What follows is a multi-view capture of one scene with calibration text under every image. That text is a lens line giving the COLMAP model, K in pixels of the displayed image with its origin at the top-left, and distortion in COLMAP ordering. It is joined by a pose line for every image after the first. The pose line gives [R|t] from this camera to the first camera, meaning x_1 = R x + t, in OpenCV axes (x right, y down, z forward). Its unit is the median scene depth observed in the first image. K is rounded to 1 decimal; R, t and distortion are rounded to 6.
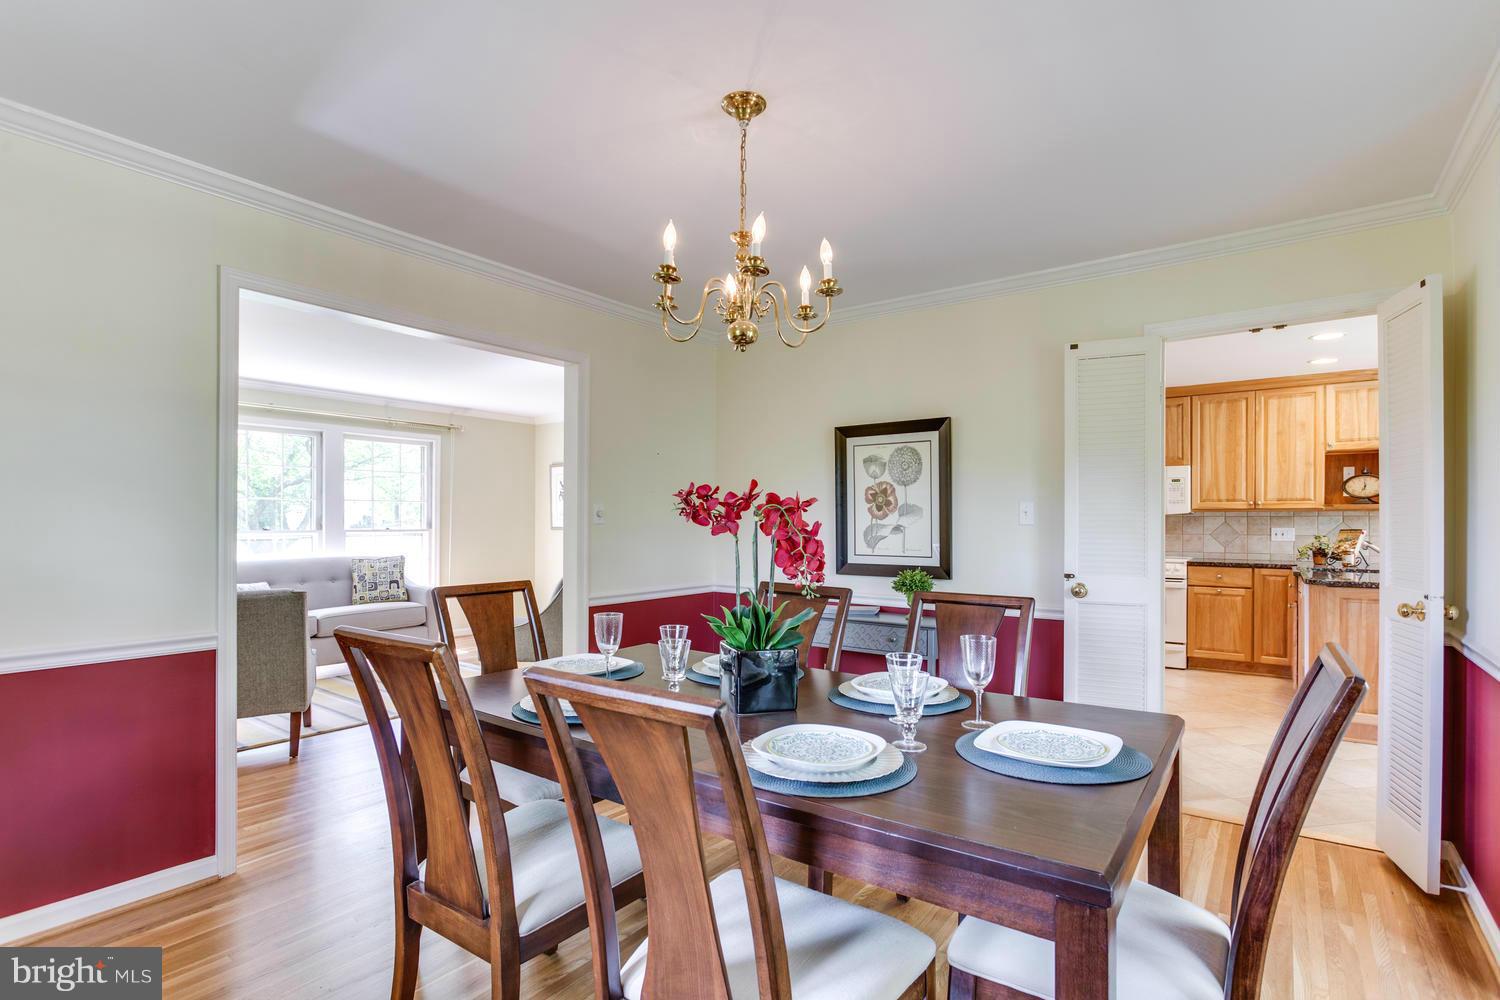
lens RADIAL K [[715.8, 0, 740.1], [0, 715.8, 512.1], [0, 0, 1]] dist [-0.011358, 0.003155]
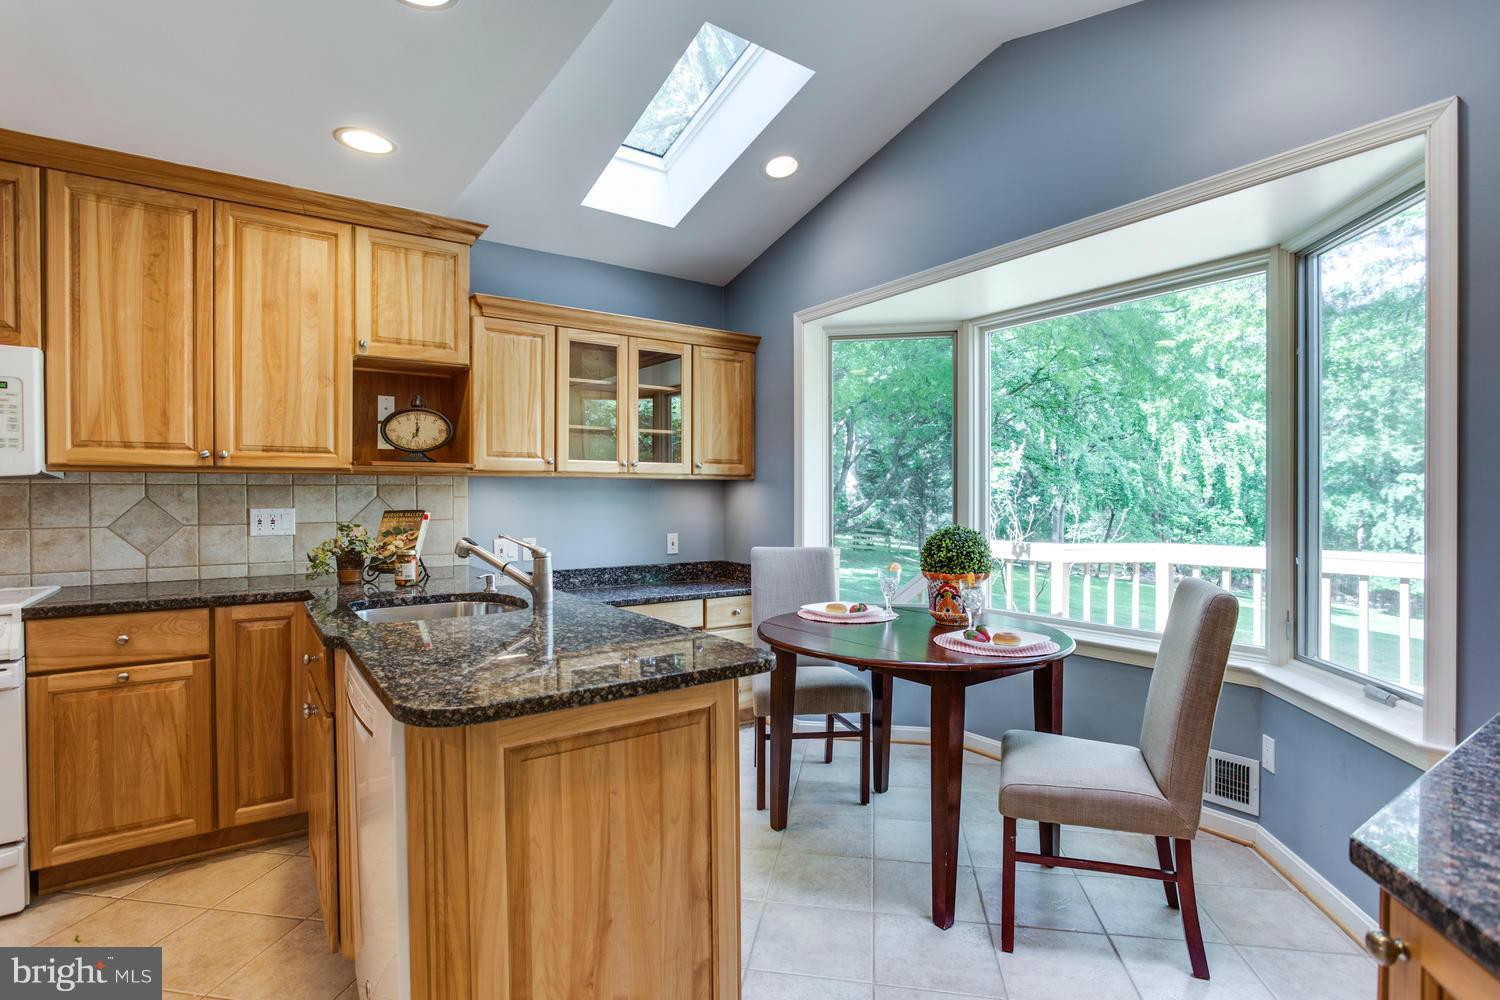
lens RADIAL K [[715.8, 0, 745.7], [0, 715.8, 509.7], [0, 0, 1]] dist [-0.011358, 0.003155]
pose [[0.300314, -0.023372, 0.953554, 0.410635], [-0.008403, 0.999596, 0.027147, 0.007157], [-0.953803, -0.016166, 0.299997, 0.567328]]
